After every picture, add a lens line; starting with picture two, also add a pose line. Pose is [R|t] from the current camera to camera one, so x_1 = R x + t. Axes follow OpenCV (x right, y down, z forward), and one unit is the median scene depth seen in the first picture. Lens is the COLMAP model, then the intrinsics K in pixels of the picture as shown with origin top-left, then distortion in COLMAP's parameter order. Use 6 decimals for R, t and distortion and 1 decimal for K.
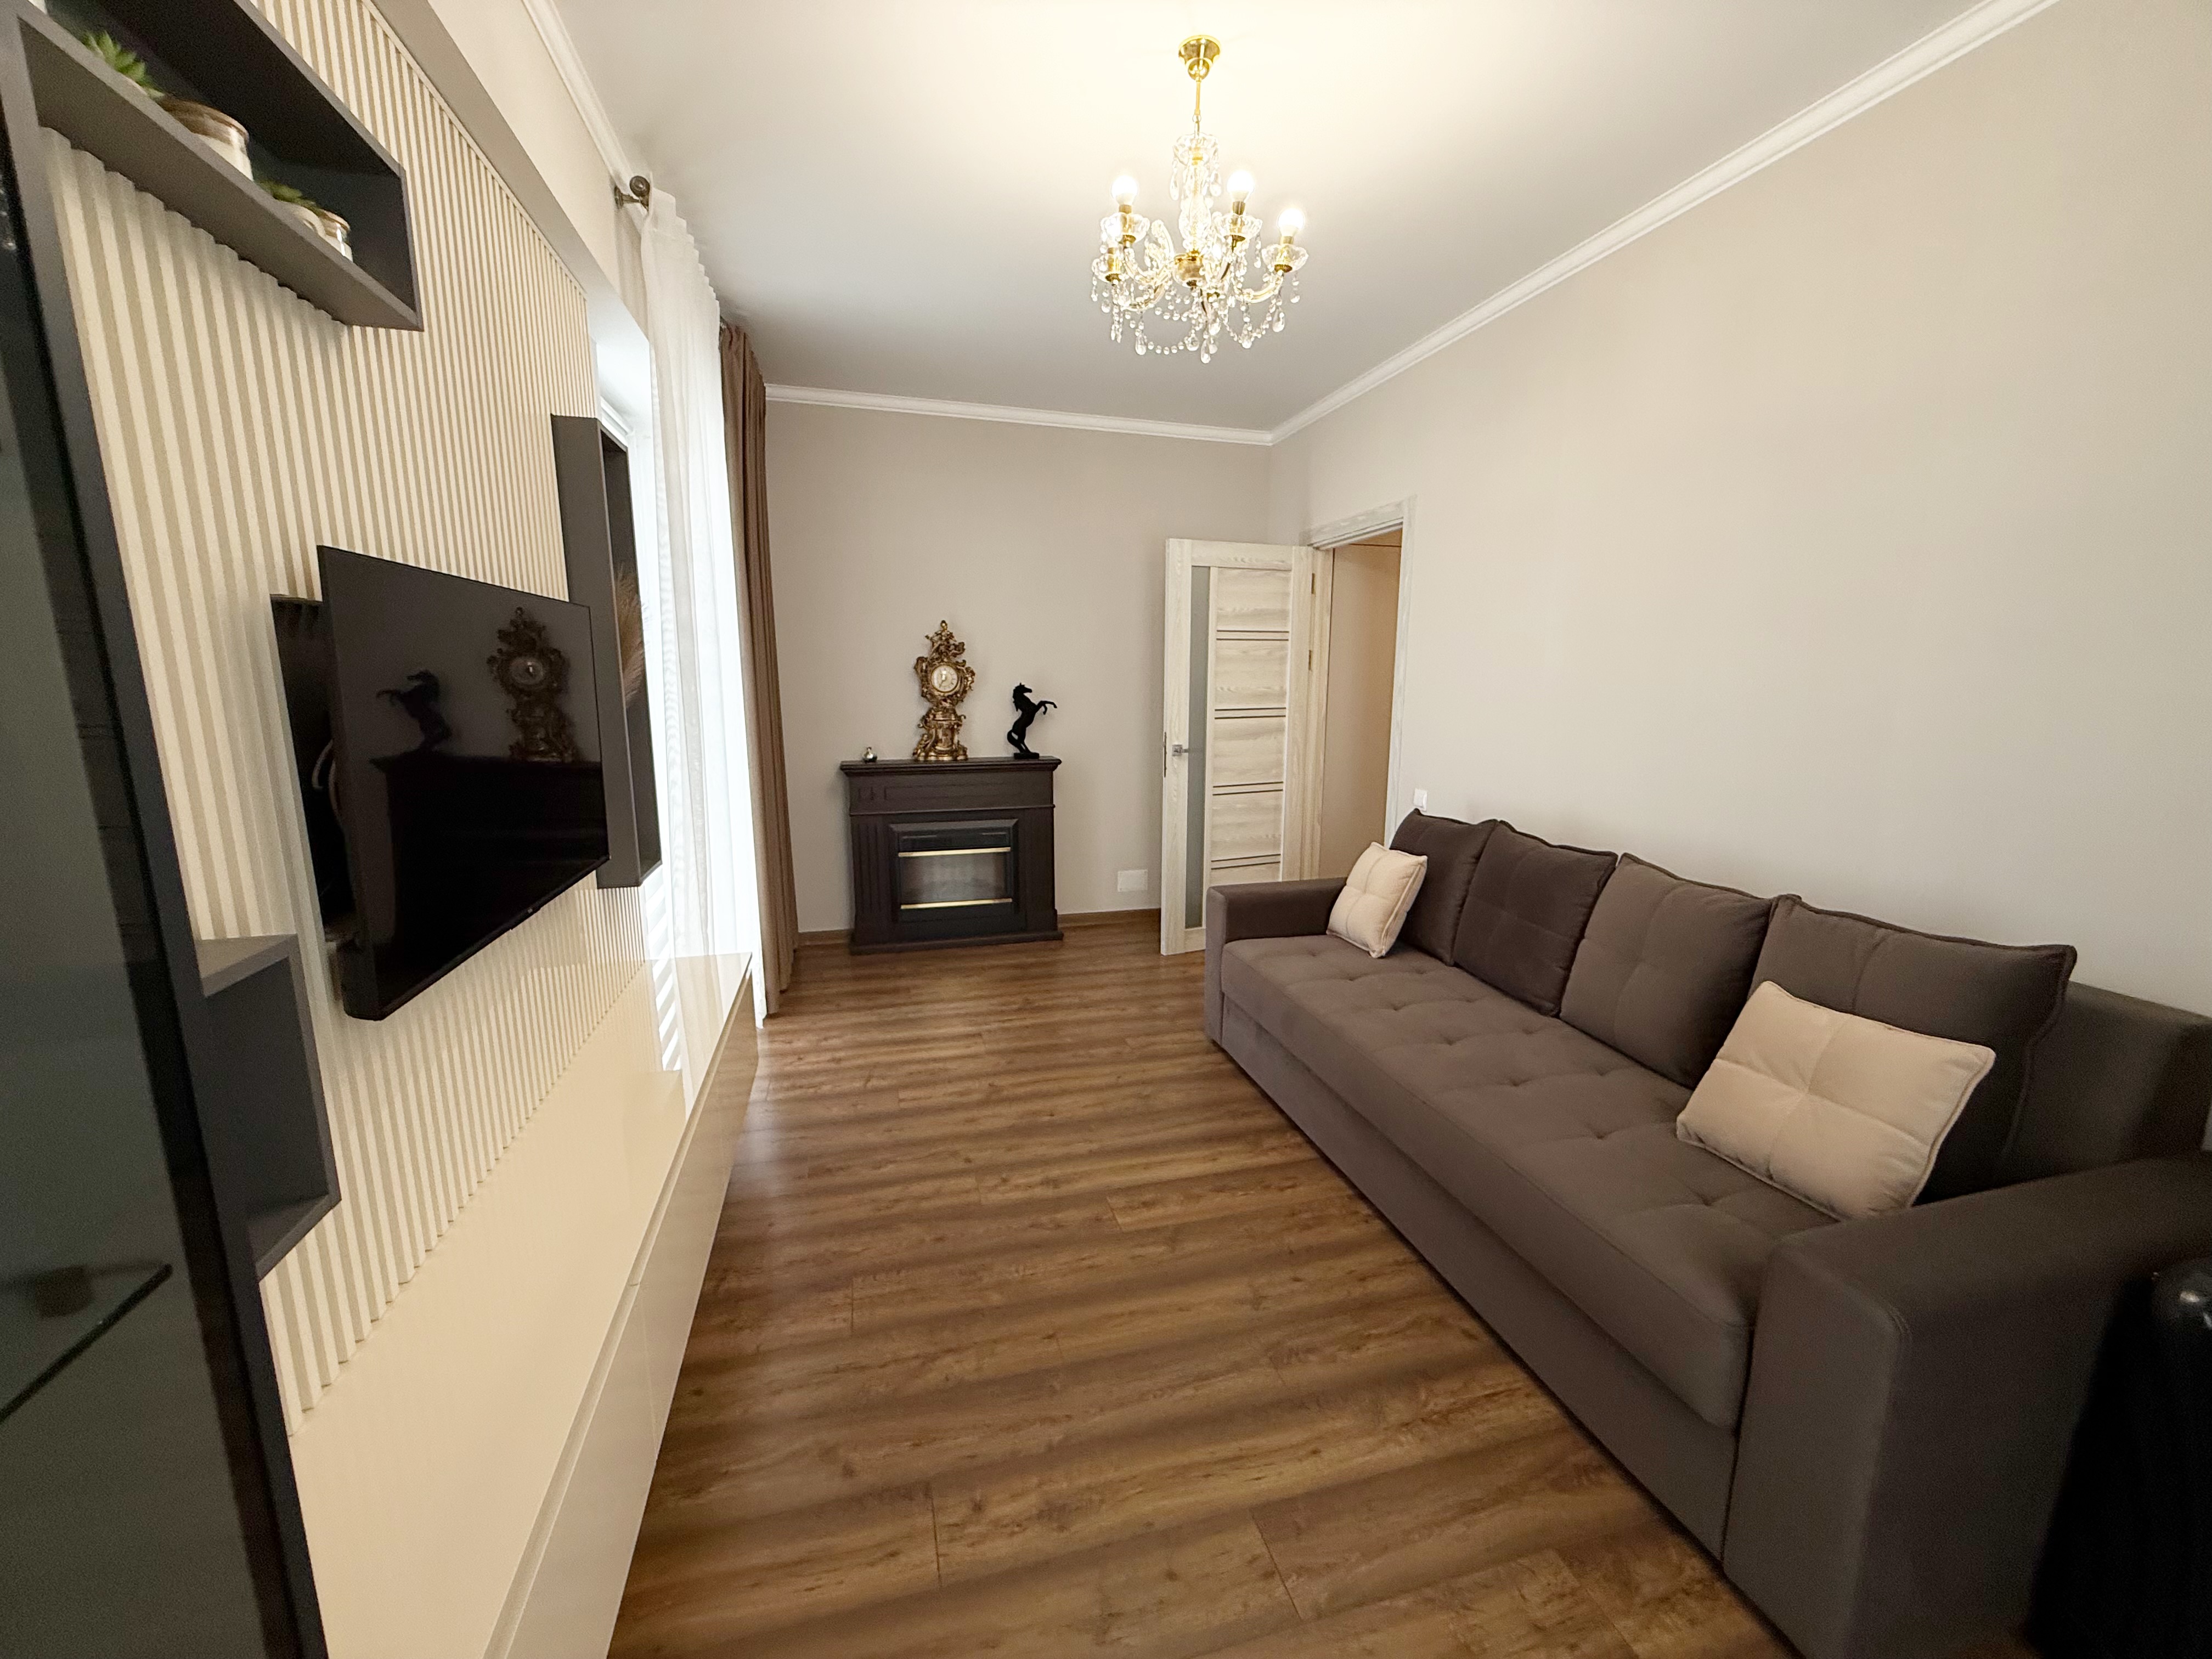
lens RADIAL K [[886.4, 0, 1090.1], [0, 886.4, 823.0], [0, 0, 1]] dist [0.000333, -0.000124]
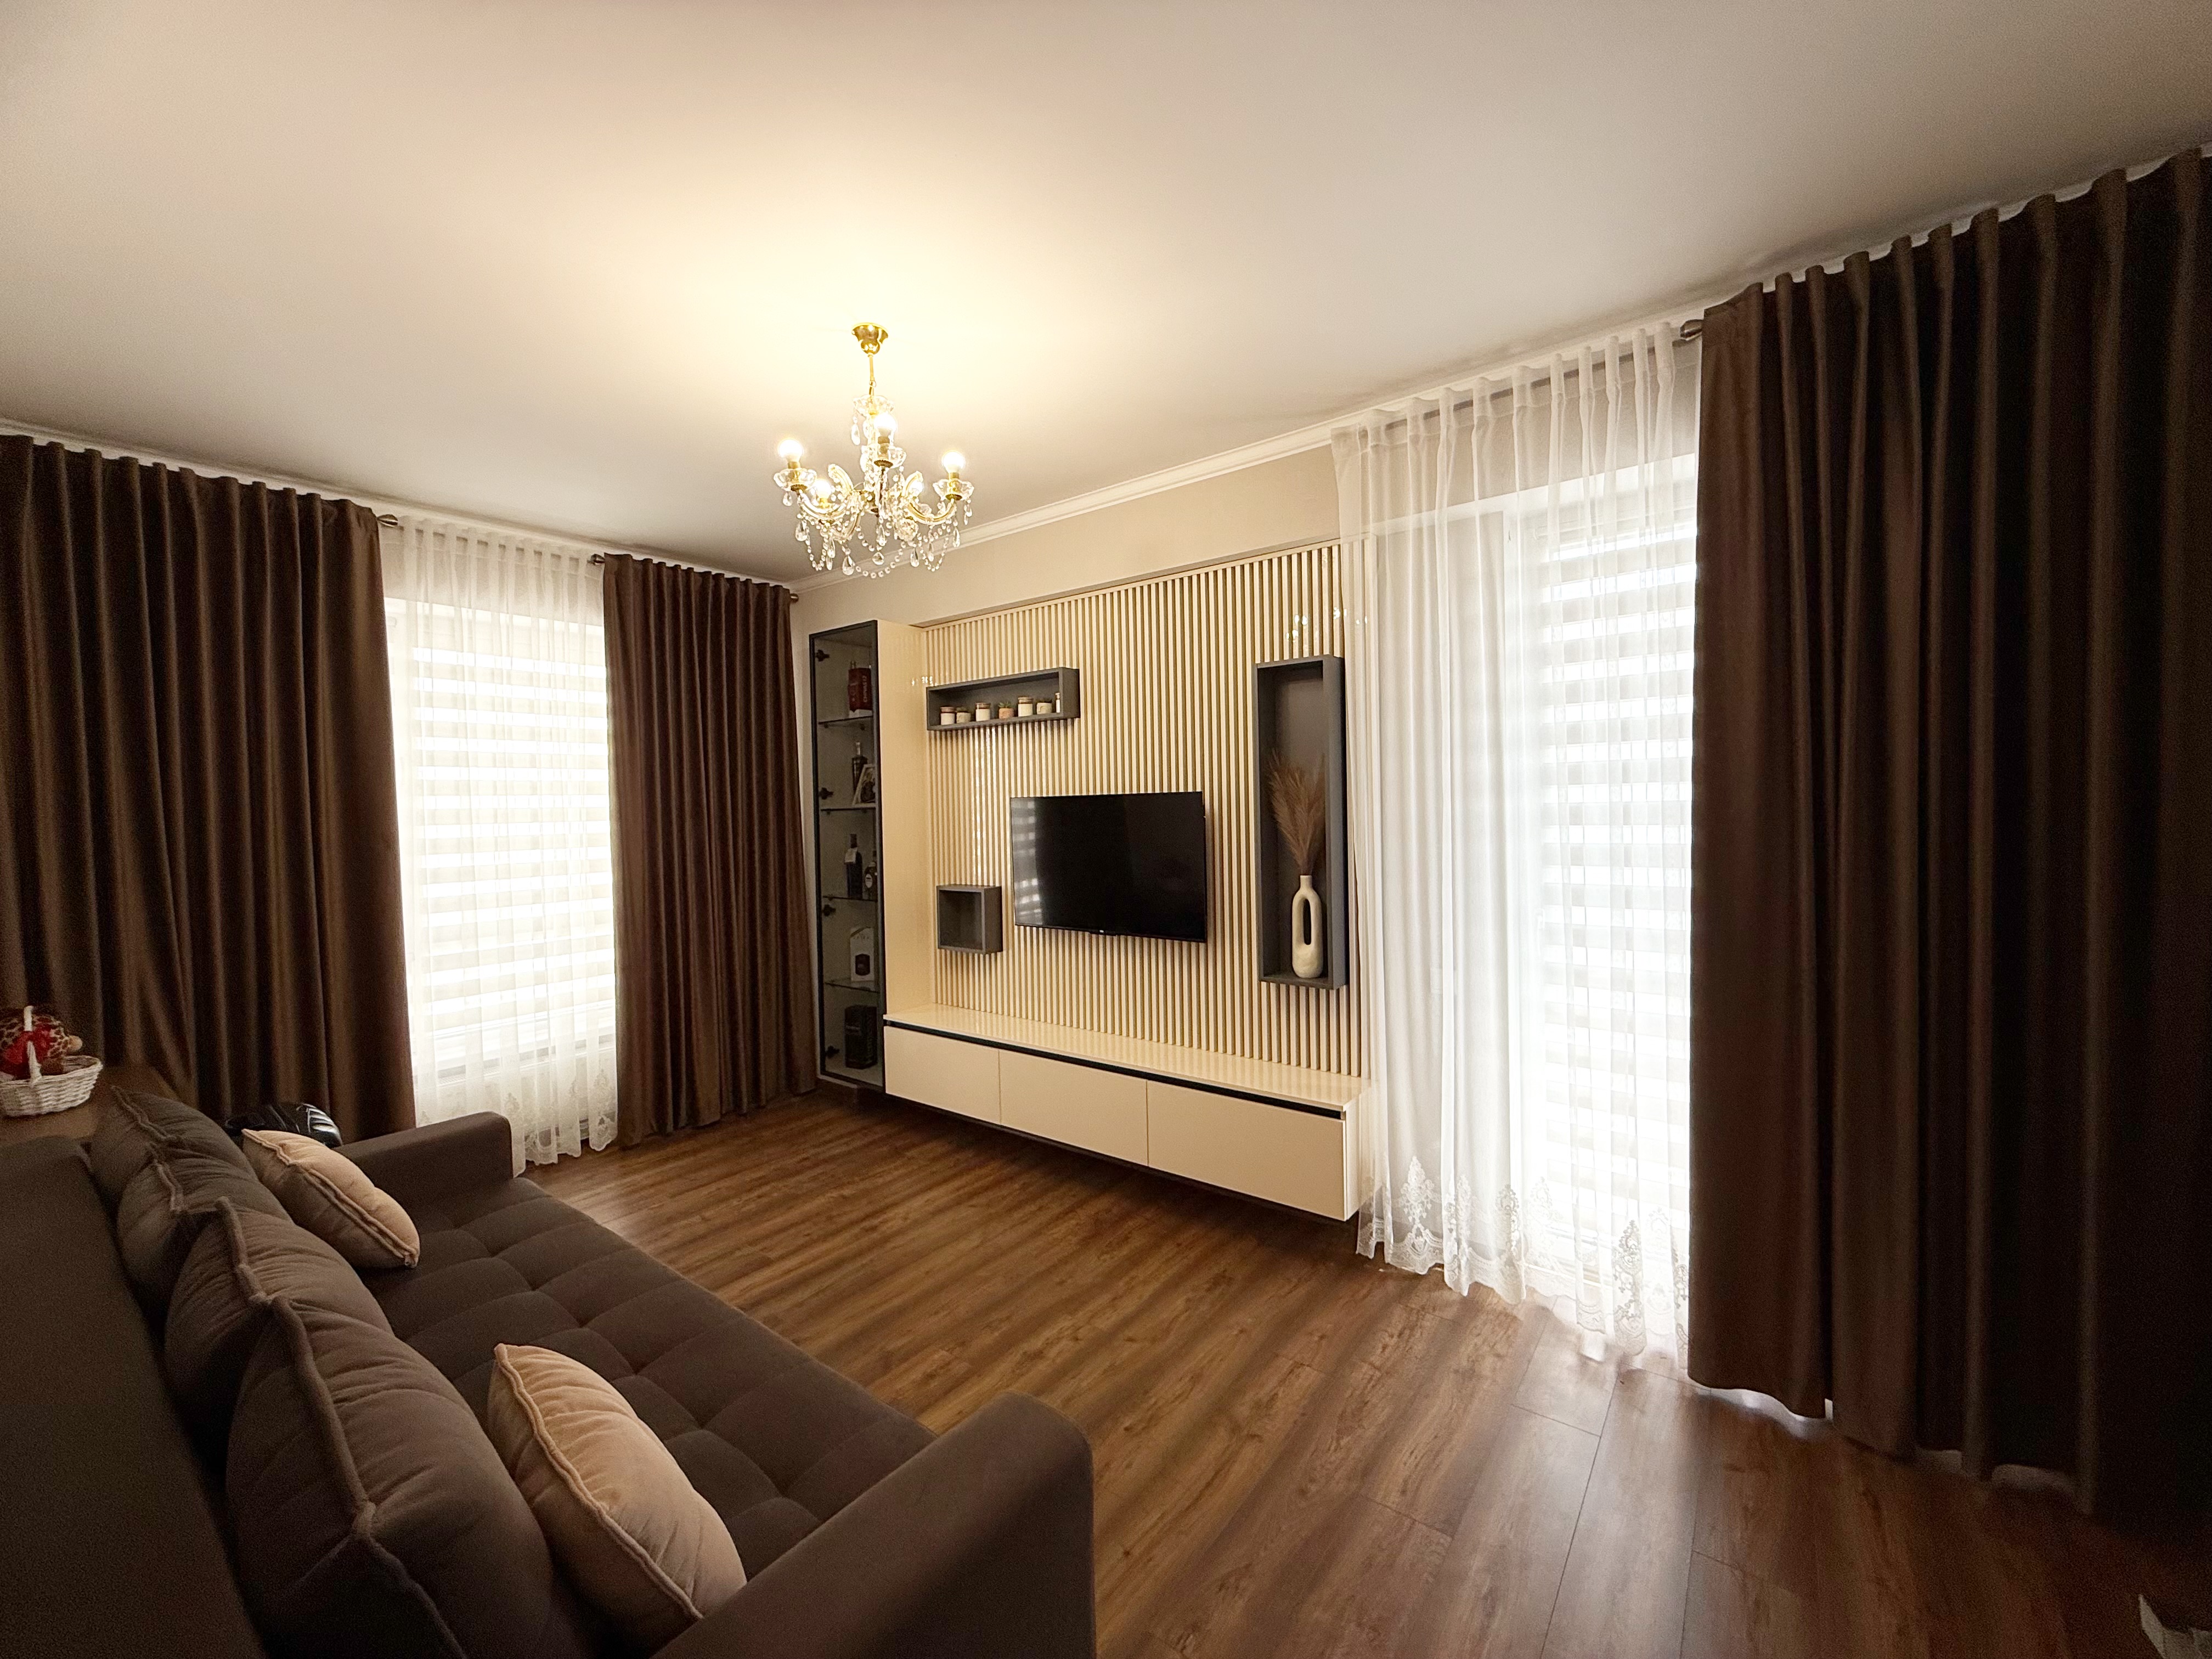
lens RADIAL K [[886.4, 0, 1090.1], [0, 886.4, 823.0], [0, 0, 1]] dist [0.000333, -0.000124]
pose [[-0.795941, 0.026108, -0.604811, 0.483393], [-0.082781, 0.984991, 0.151460, -0.322902], [0.599687, 0.170620, -0.781834, 1.710331]]
